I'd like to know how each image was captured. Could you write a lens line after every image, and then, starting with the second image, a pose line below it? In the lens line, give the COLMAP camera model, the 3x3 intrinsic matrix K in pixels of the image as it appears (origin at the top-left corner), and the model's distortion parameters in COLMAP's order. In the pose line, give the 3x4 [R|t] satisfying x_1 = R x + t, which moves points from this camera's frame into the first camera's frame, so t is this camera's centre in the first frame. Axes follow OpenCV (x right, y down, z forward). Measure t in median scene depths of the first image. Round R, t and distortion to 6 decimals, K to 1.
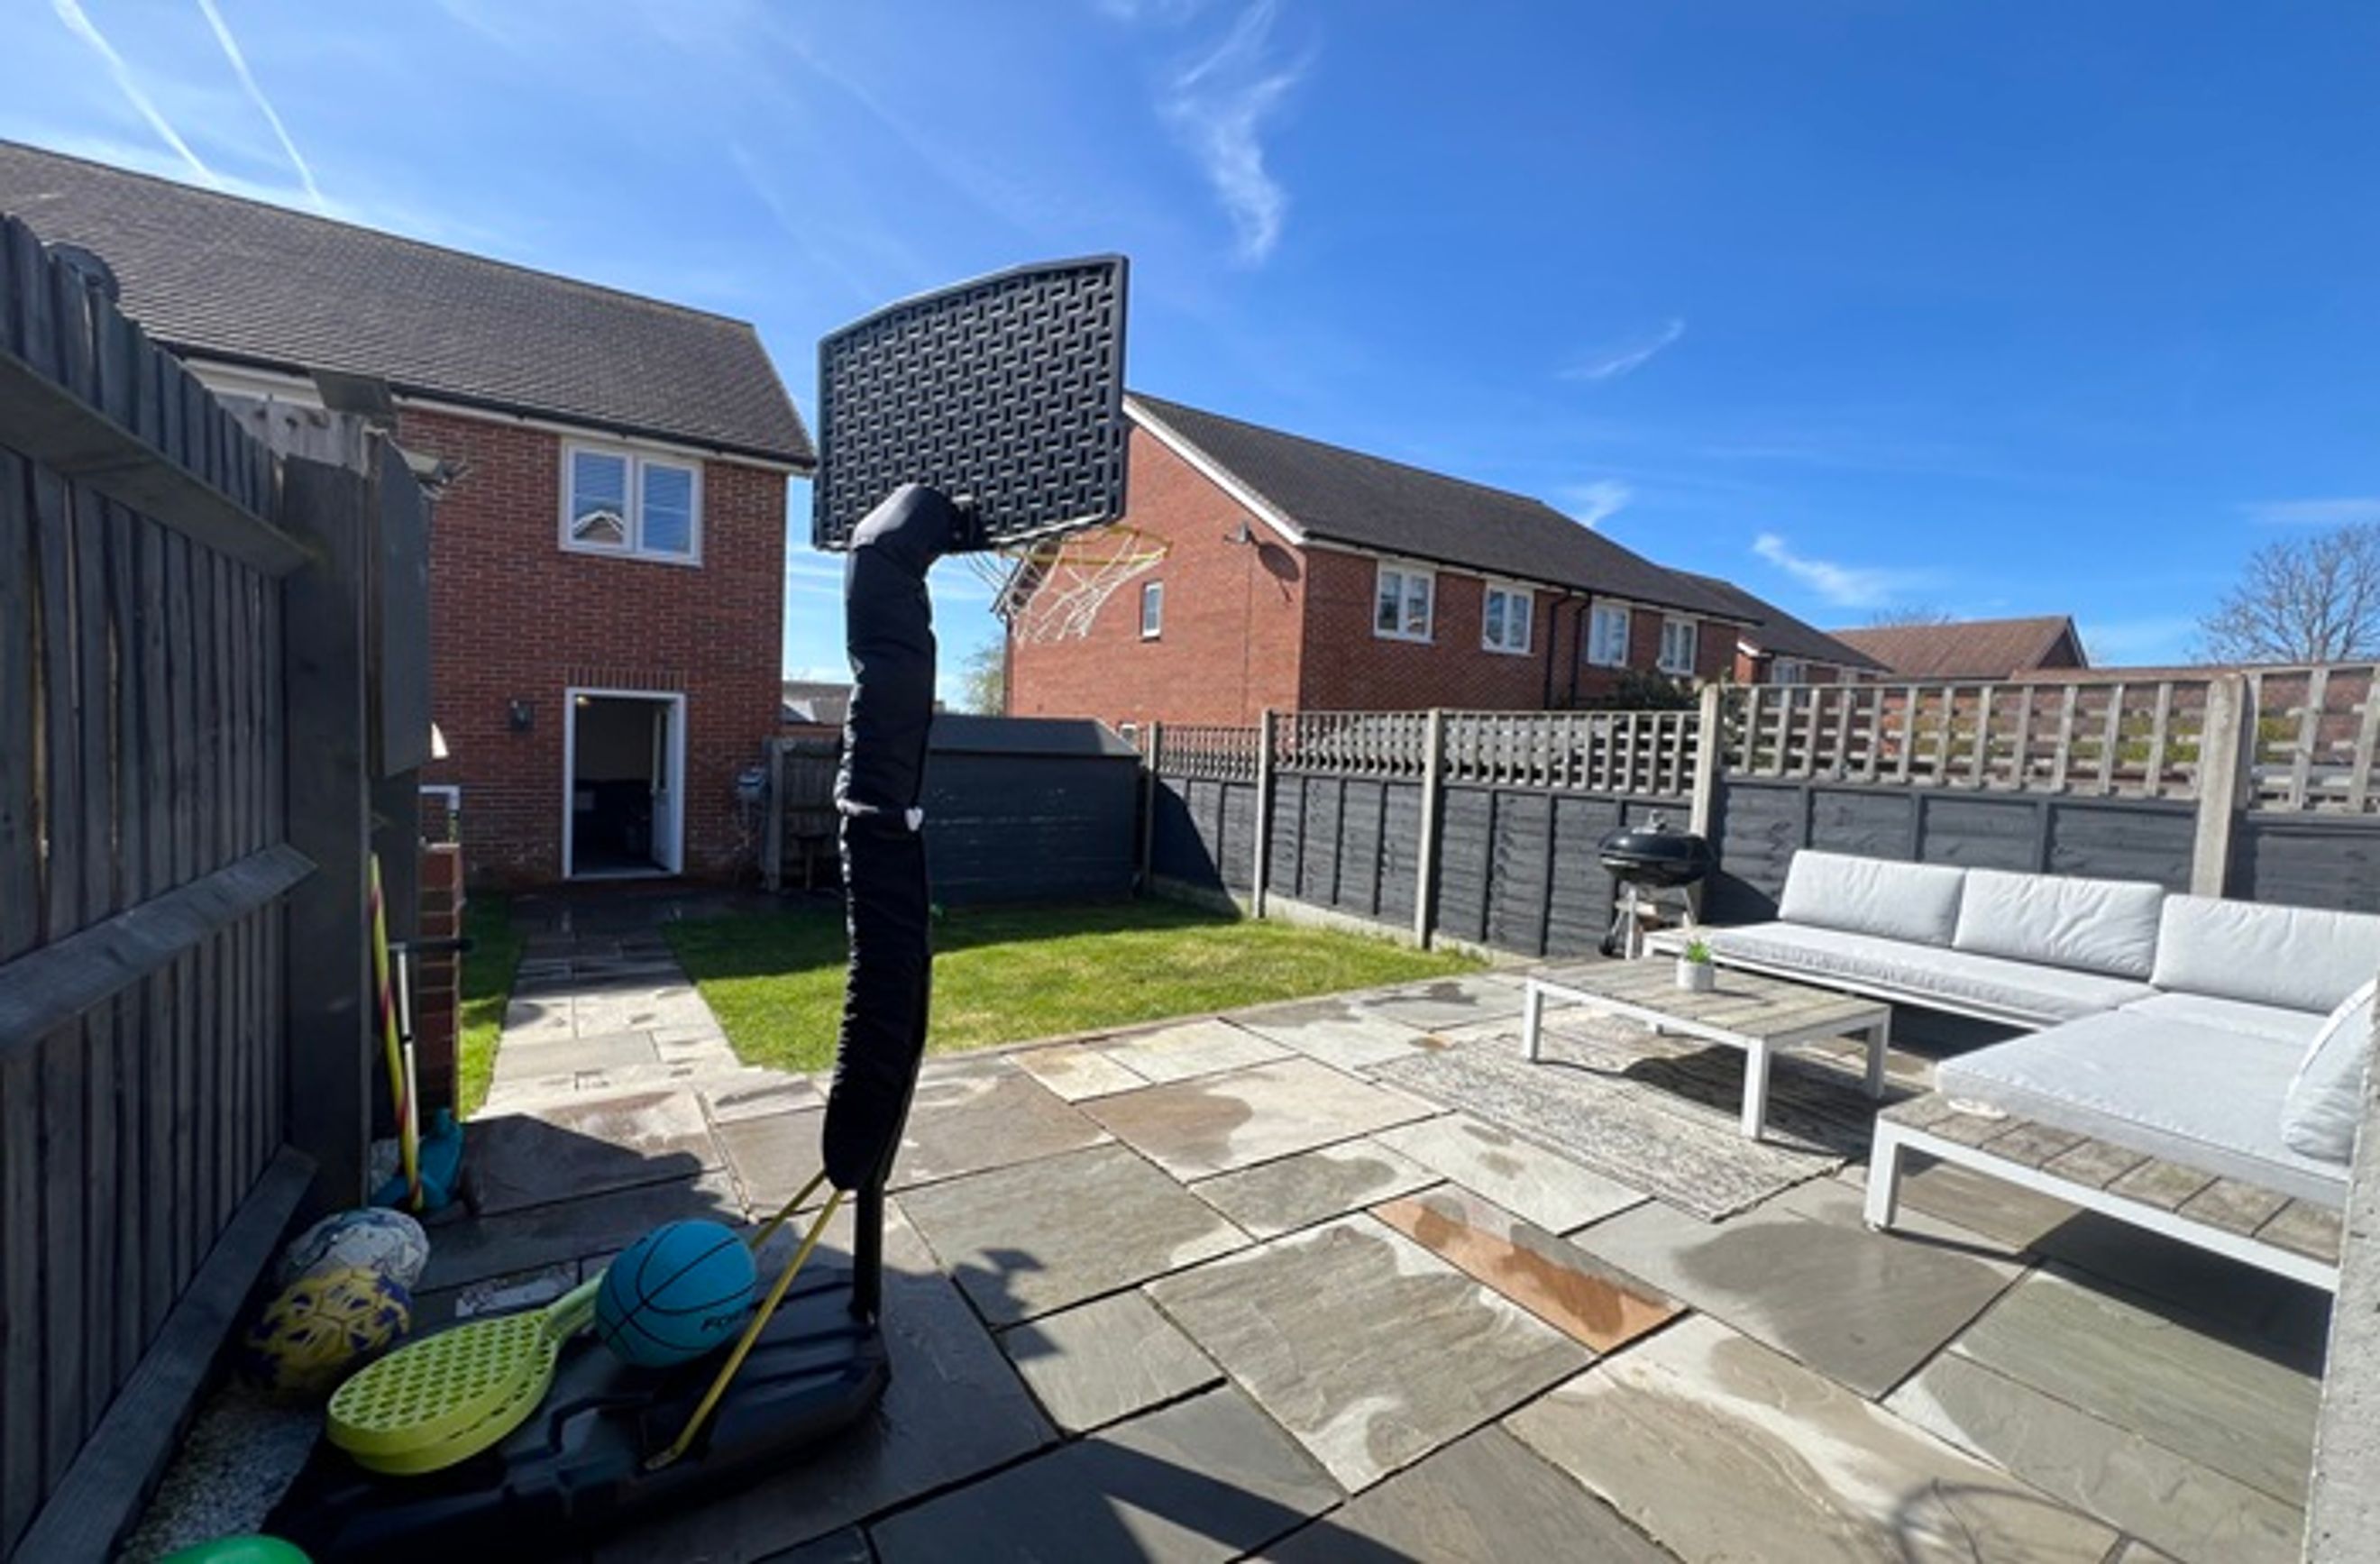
lens RADIAL K [[947.0, 0, 1187.7], [0, 947.0, 799.1], [0, 0, 1]] dist [-0.000320, 0.000164]
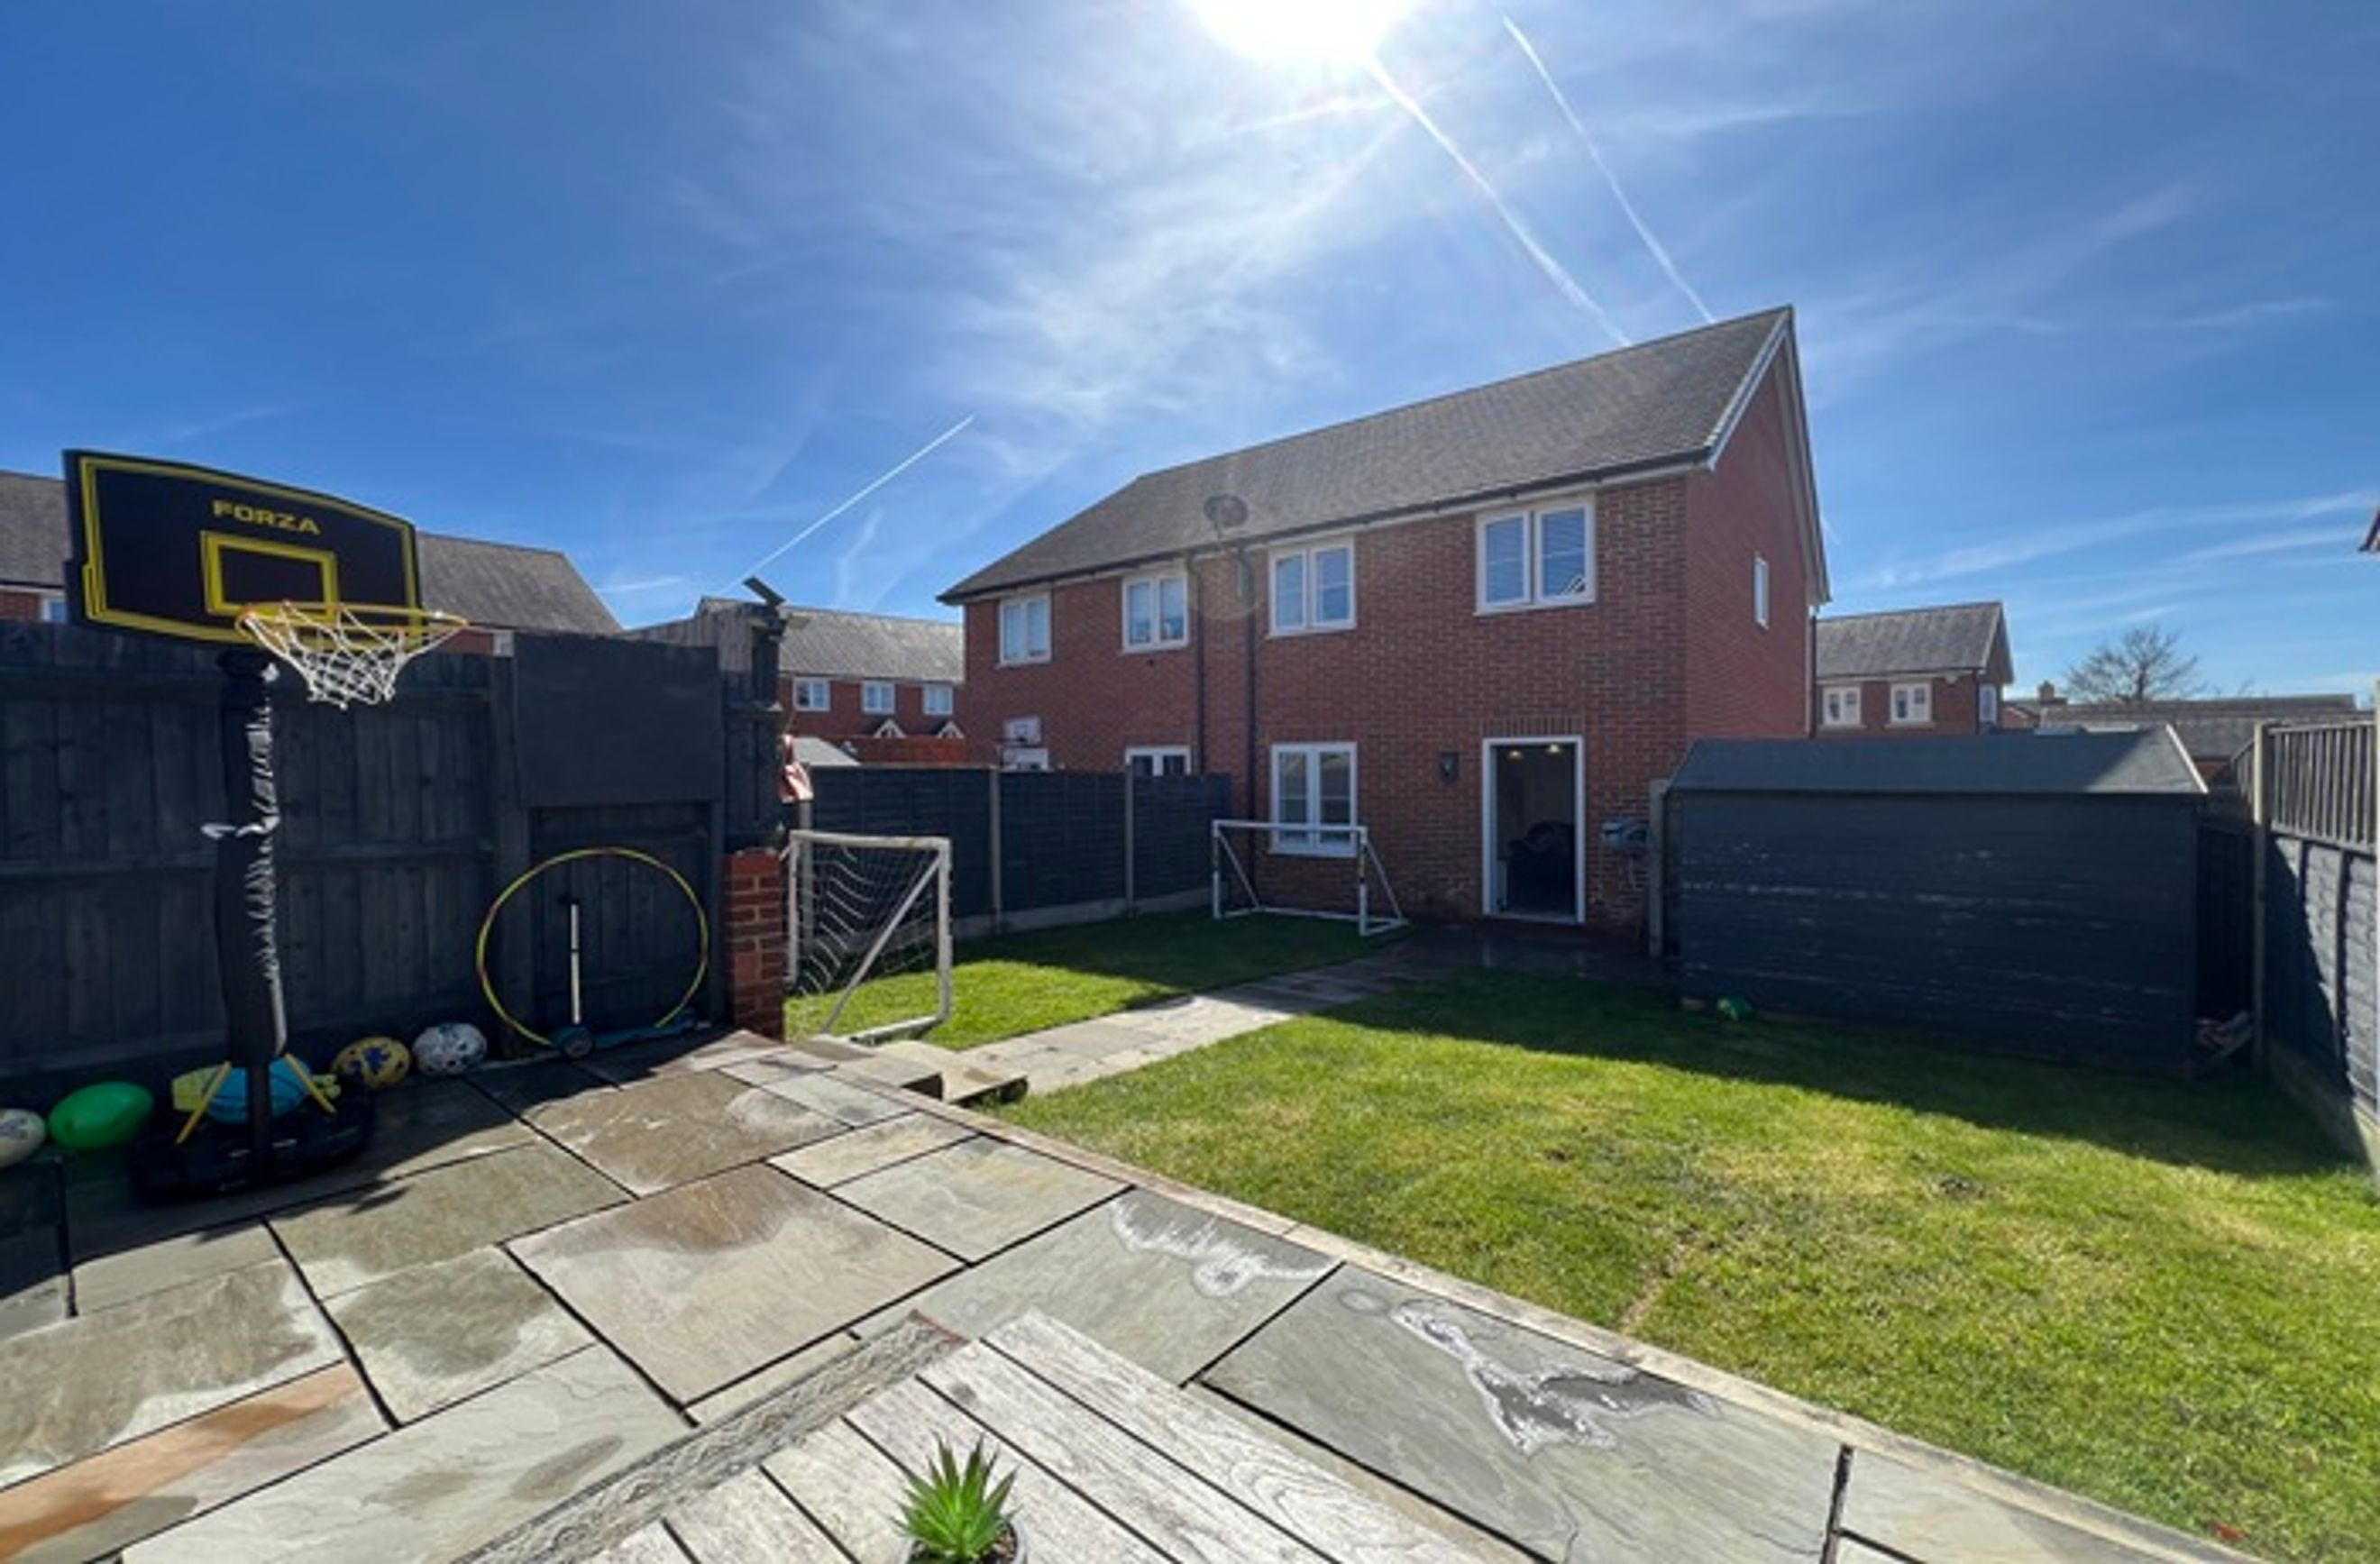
lens RADIAL K [[958.5, 0, 1194.3], [0, 958.5, 766.2], [0, 0, 1]] dist [-0.001692, -0.000286]
pose [[0.304965, -0.042282, -0.951424, 0.577282], [-0.040337, 0.997544, -0.057261, -0.017744], [0.951509, 0.055840, 0.302511, 0.691003]]
